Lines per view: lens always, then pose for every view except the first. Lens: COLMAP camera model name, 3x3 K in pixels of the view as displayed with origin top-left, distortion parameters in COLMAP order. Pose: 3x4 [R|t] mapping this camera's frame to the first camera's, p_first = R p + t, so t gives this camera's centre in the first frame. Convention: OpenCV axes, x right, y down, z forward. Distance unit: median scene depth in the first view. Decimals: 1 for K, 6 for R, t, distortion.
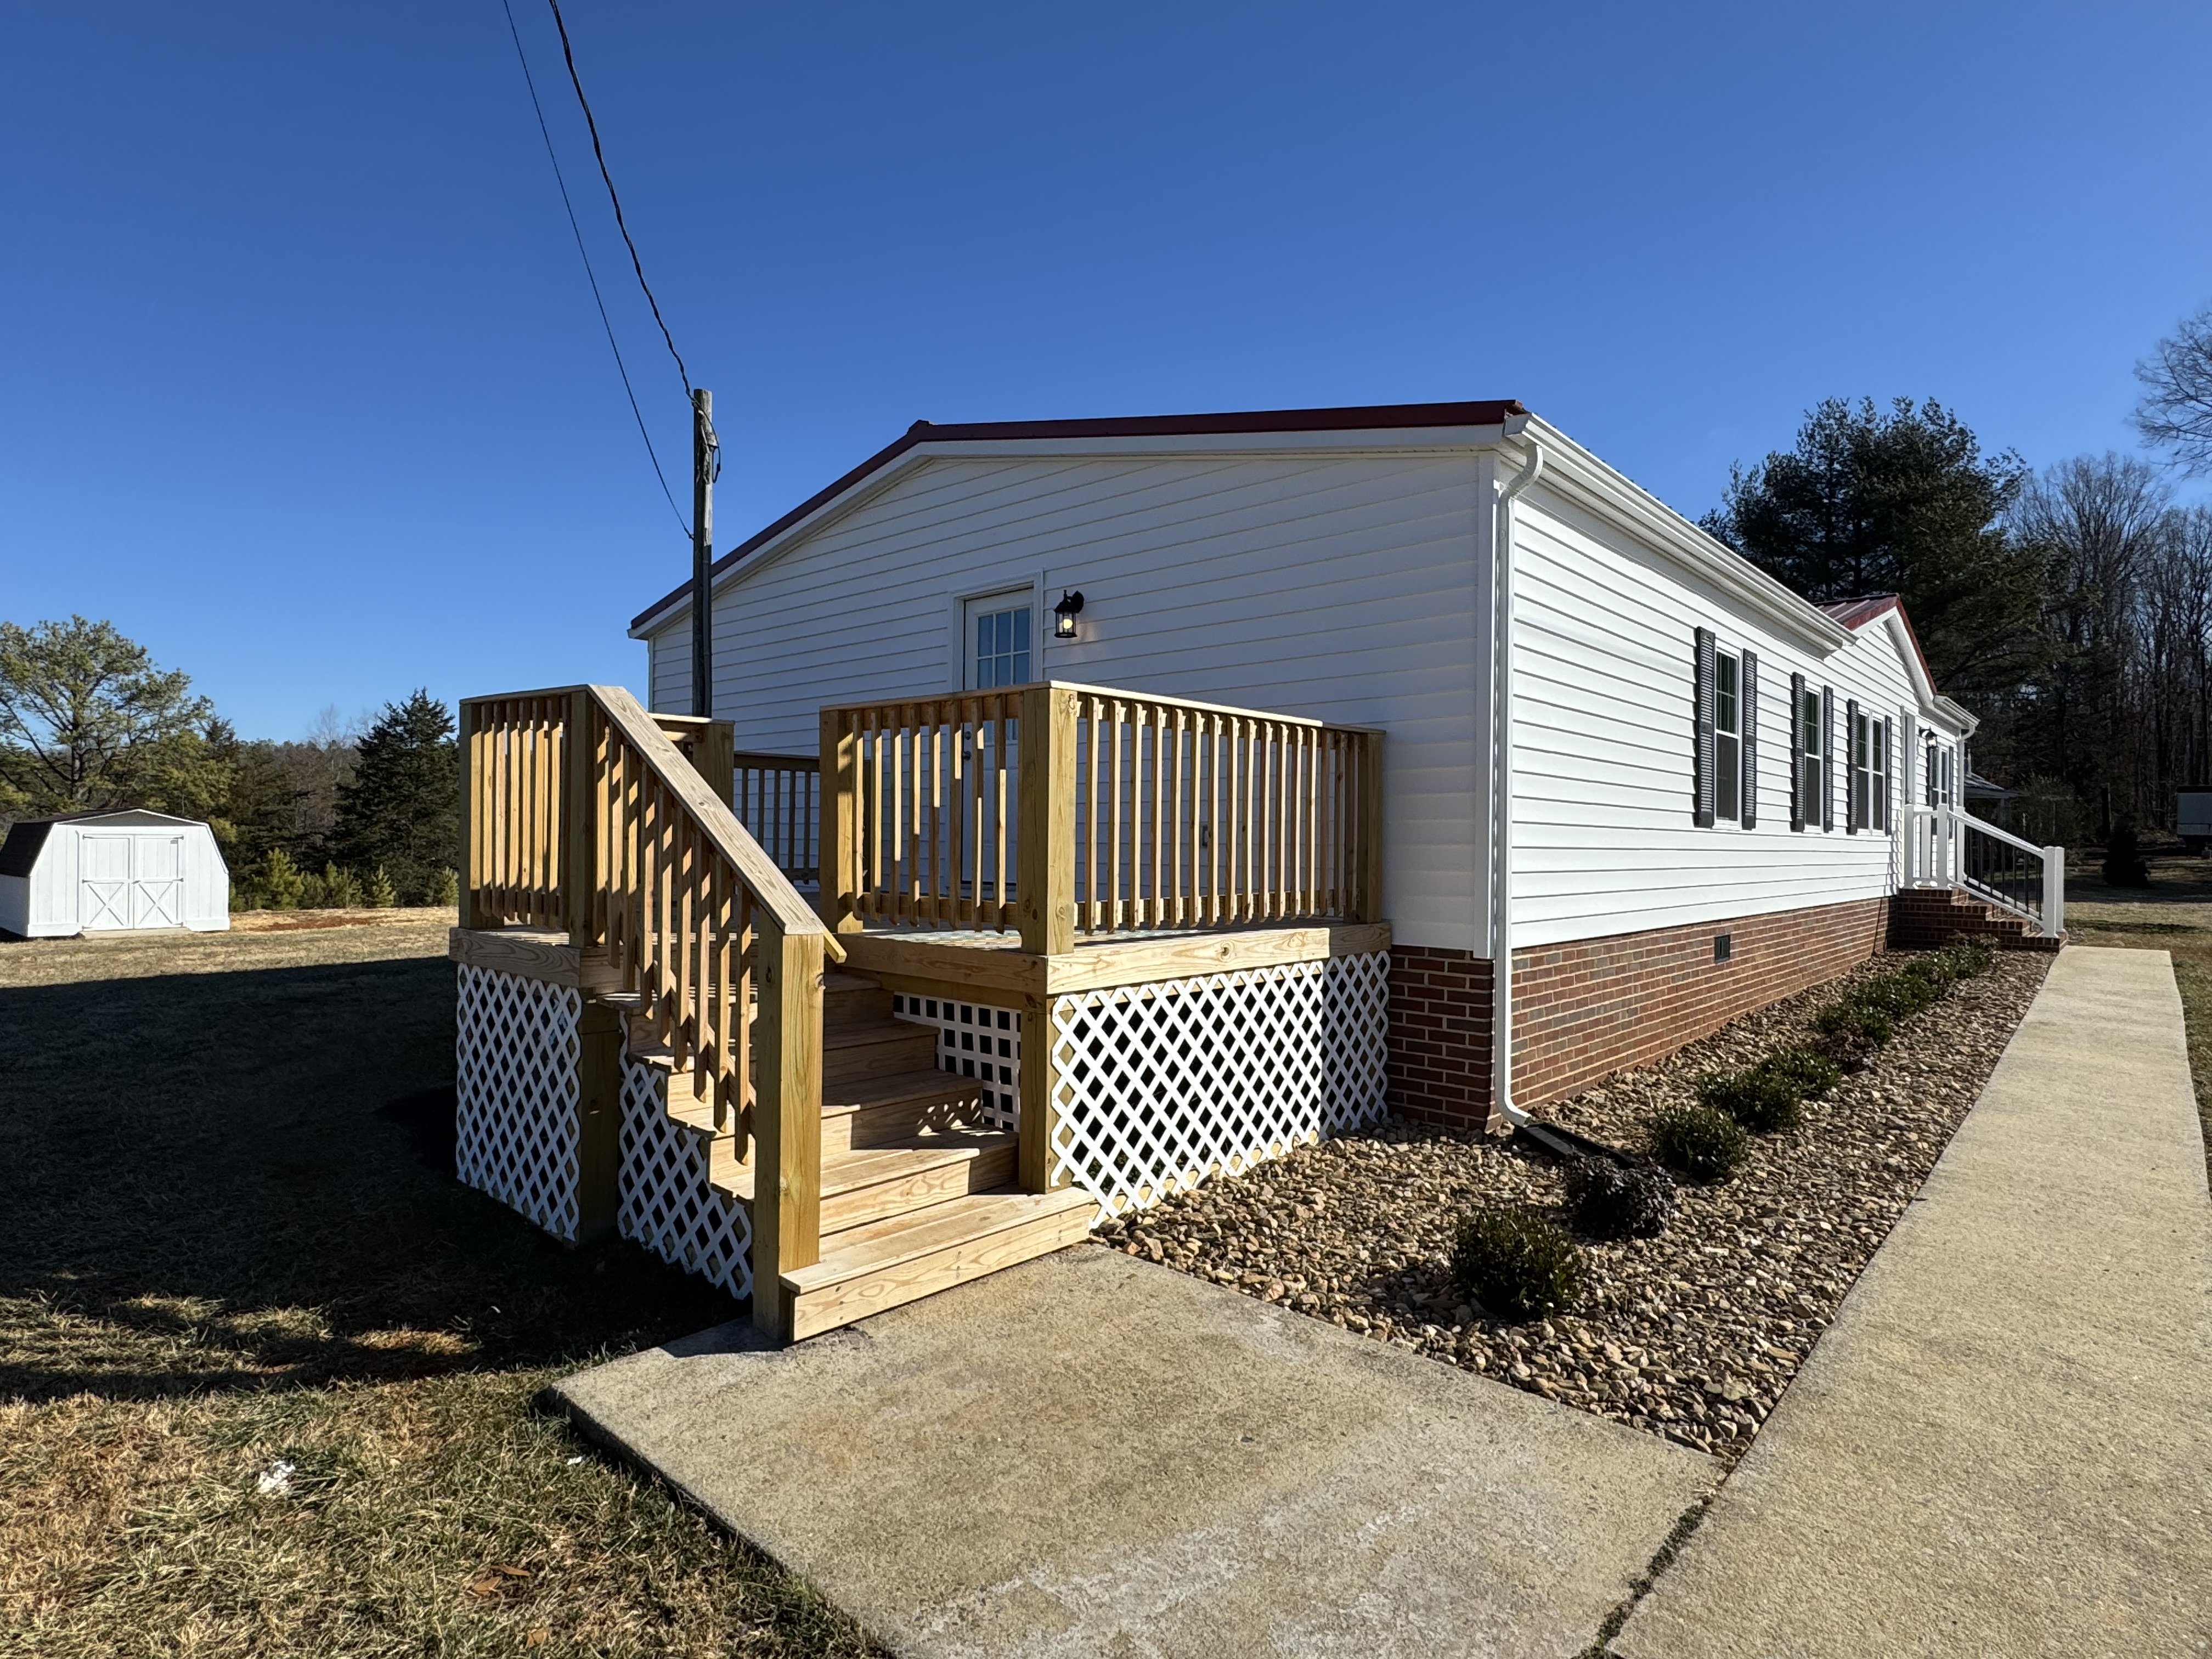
lens RADIAL K [[1201.0, 0, 1094.0], [0, 1201.0, 838.9], [0, 0, 1]] dist [0.005700, 0.001103]
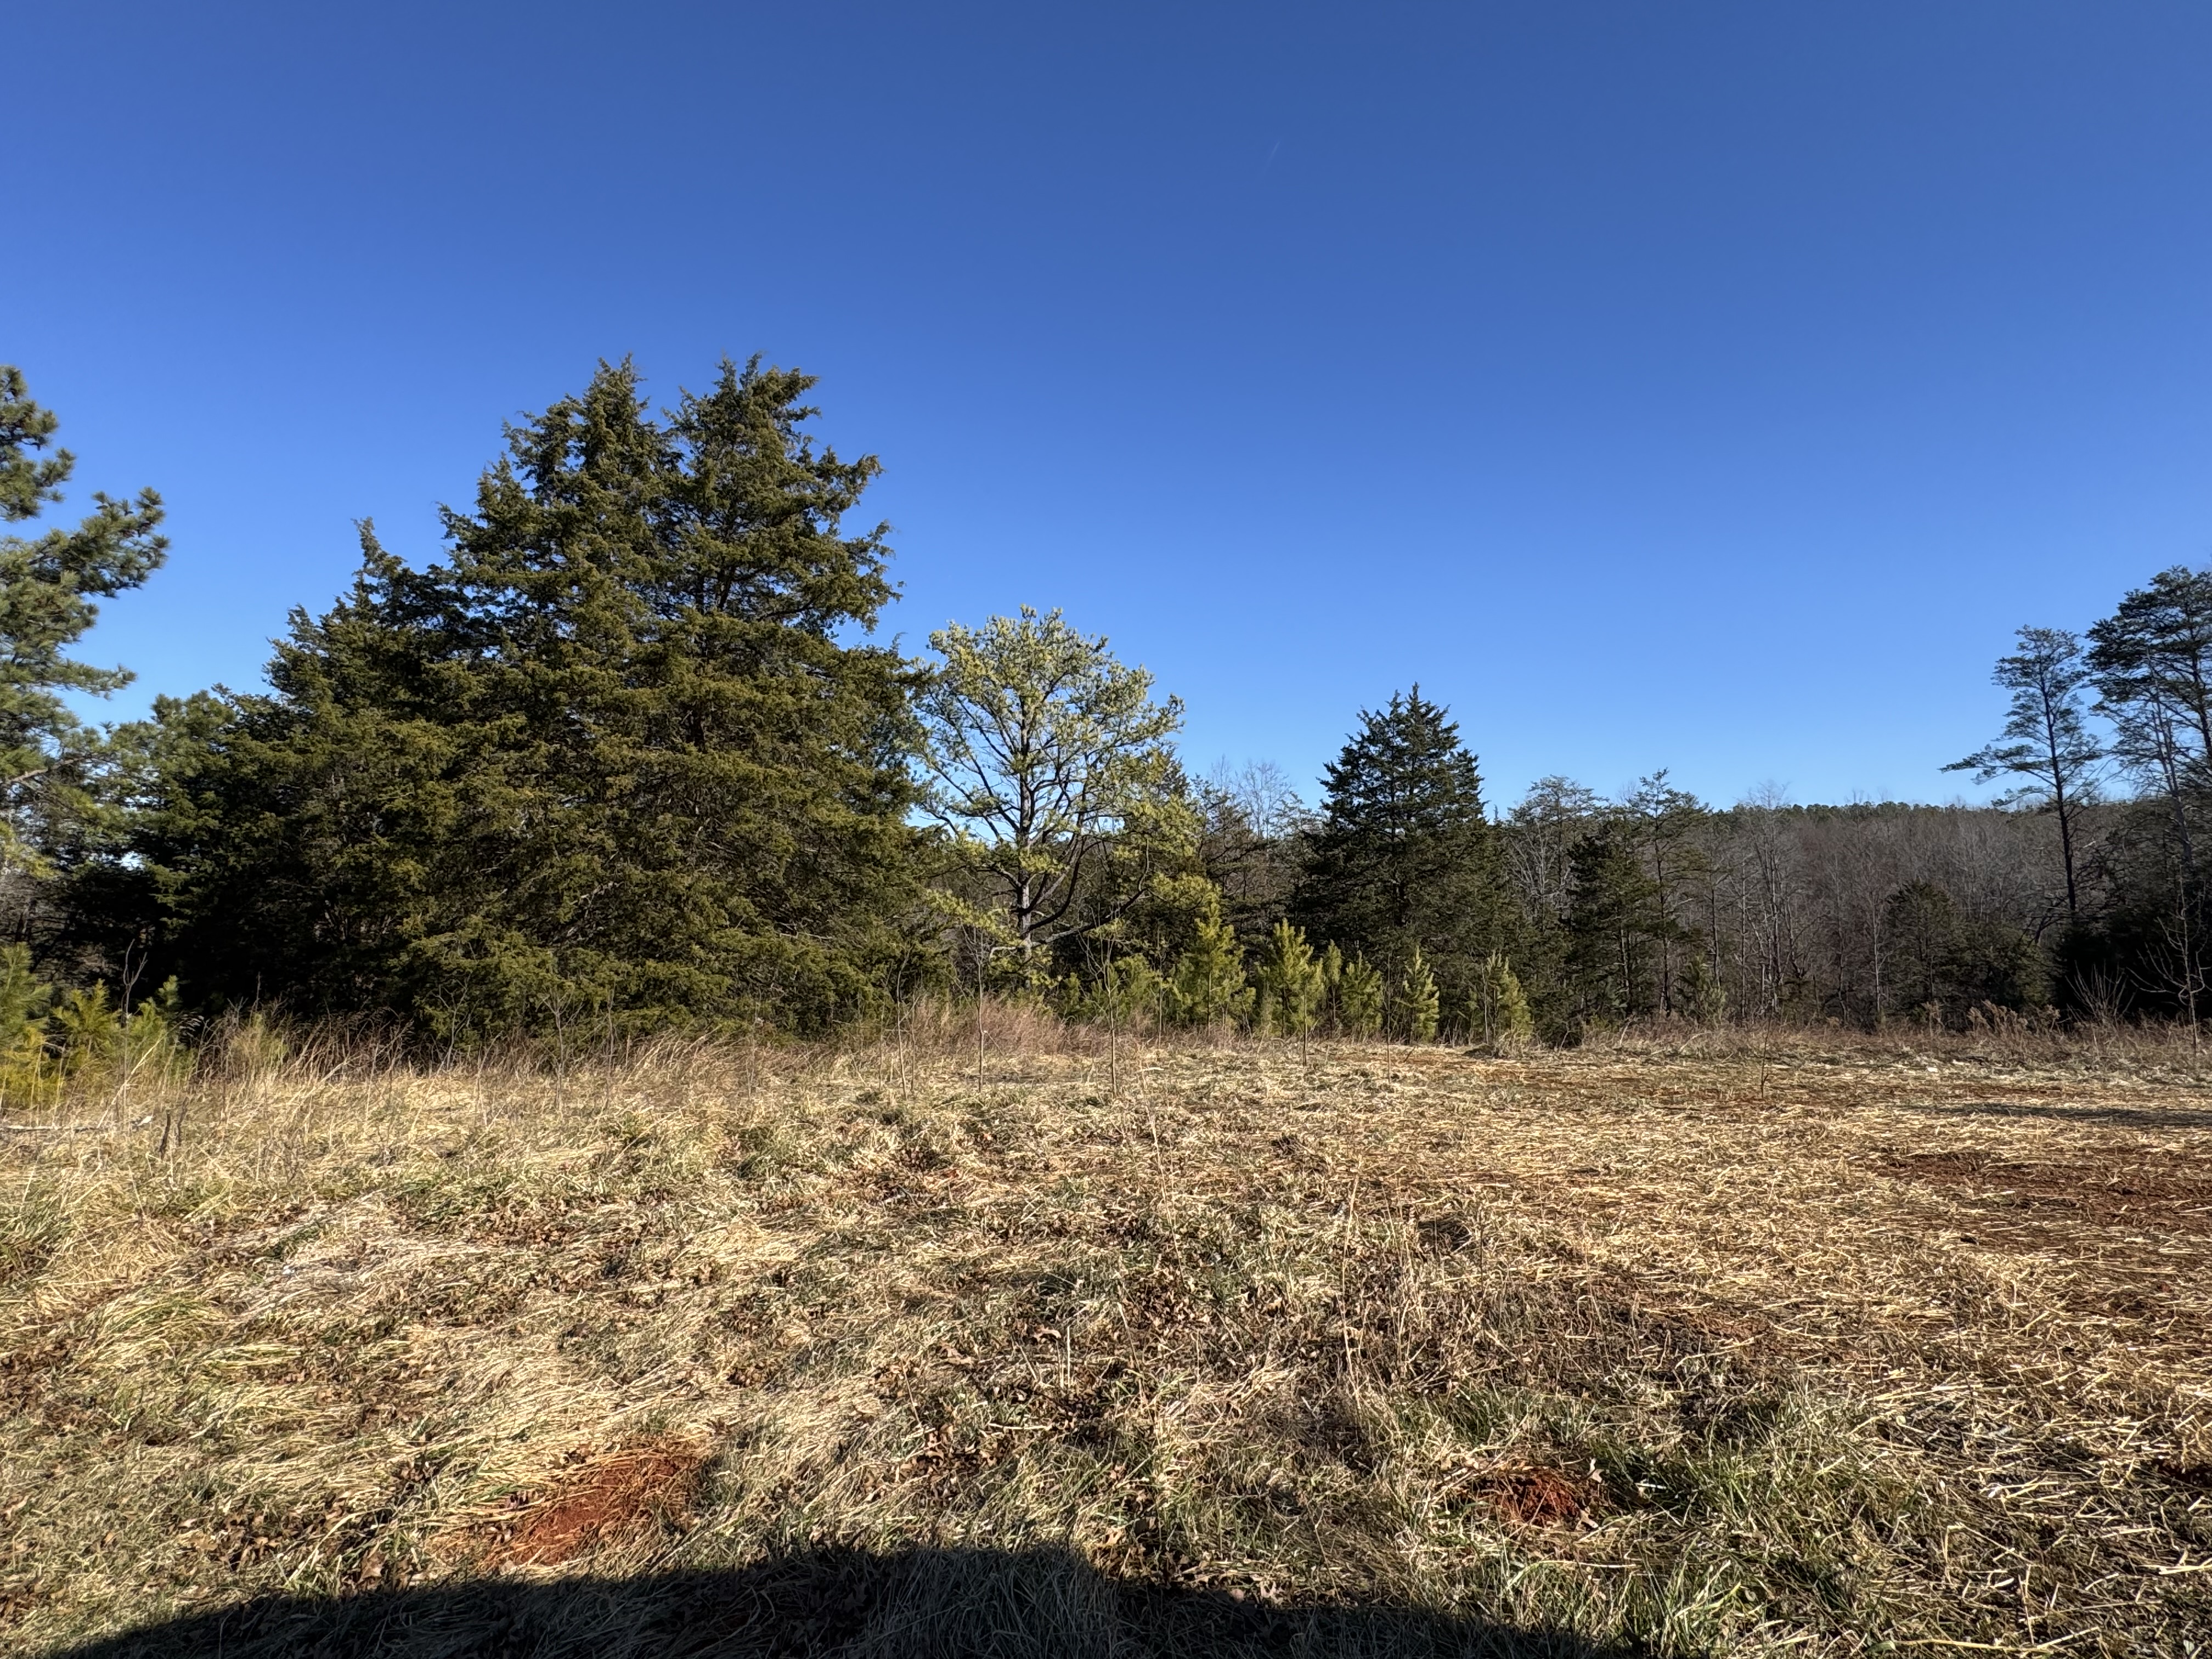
lens RADIAL K [[1201.0, 0, 1097.4], [0, 1201.0, 841.0], [0, 0, 1]] dist [0.005700, 0.001103]
pose [[0.838676, -0.043544, -0.542888, -0.416383], [0.005289, 0.997403, -0.071829, 0.011176], [0.544606, 0.057370, 0.836728, 0.421096]]
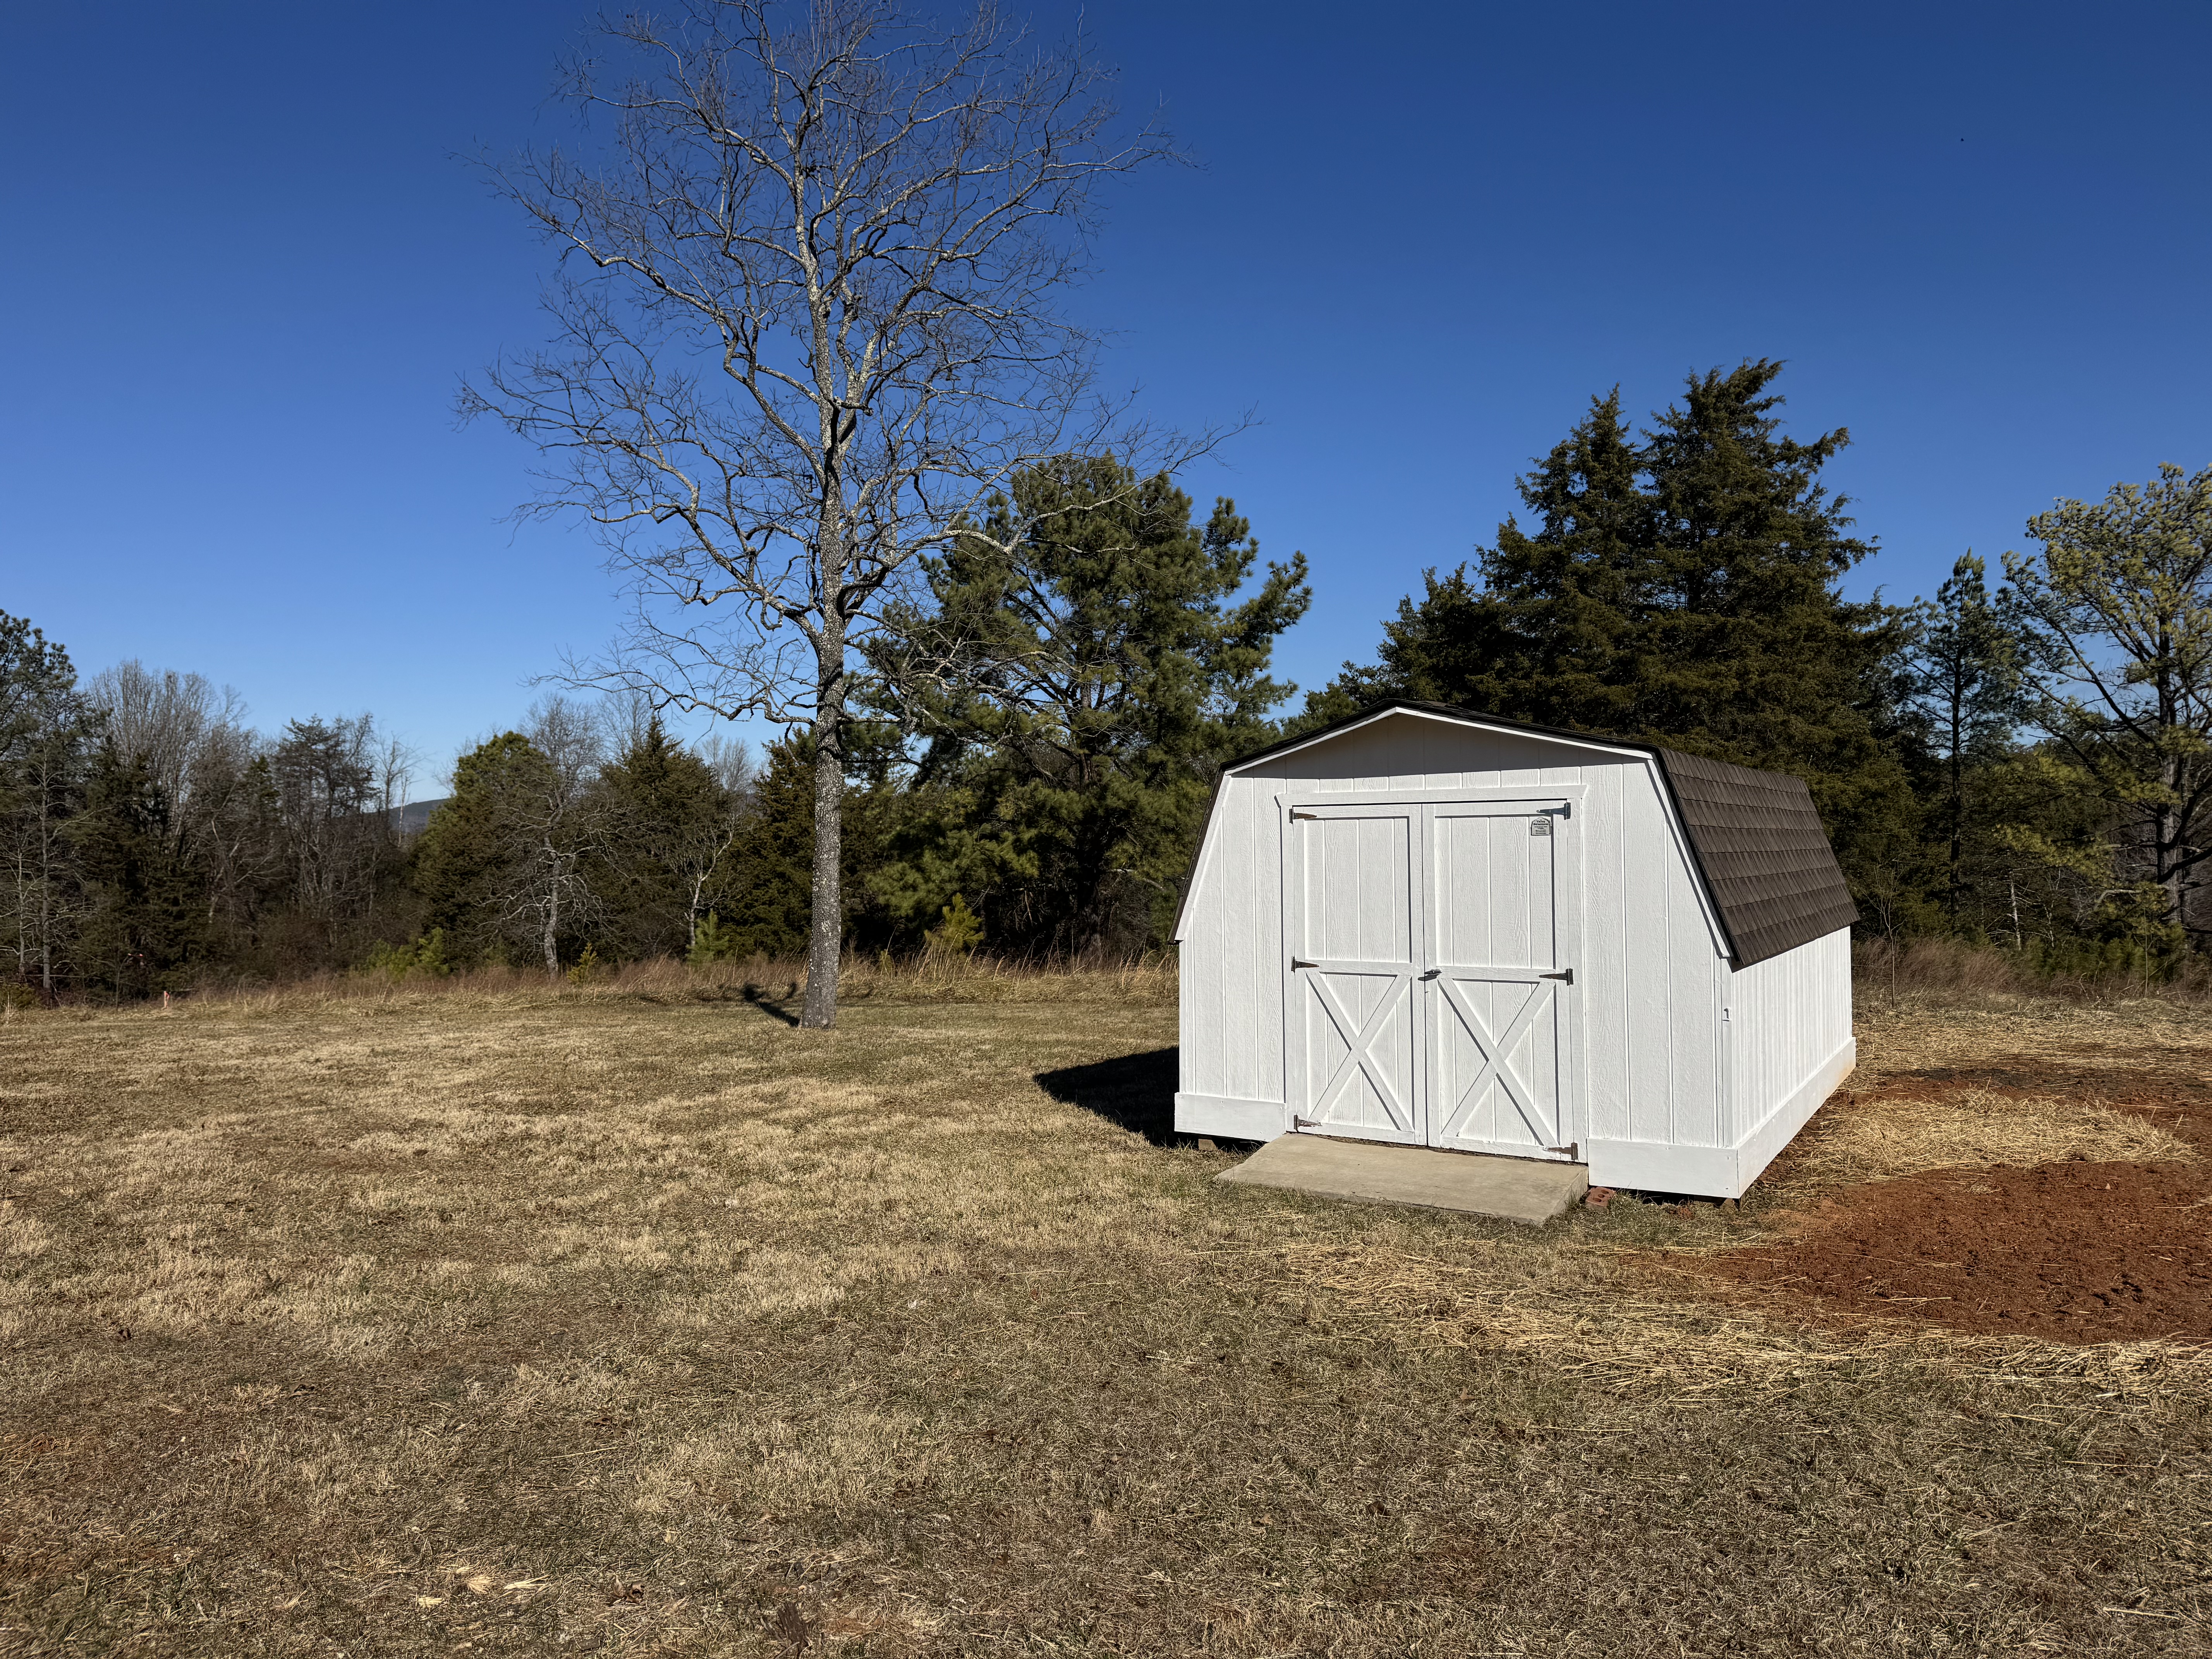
lens RADIAL K [[1594.5, 0, 1095.2], [0, 1594.5, 849.4], [0, 0, 1]] dist [0.016726, 0.006481]
pose [[0.196643, -0.008344, -0.980440, -0.178919], [0.009676, 0.999932, -0.006569, 0.003216], [0.980427, -0.008195, 0.196710, 0.335925]]
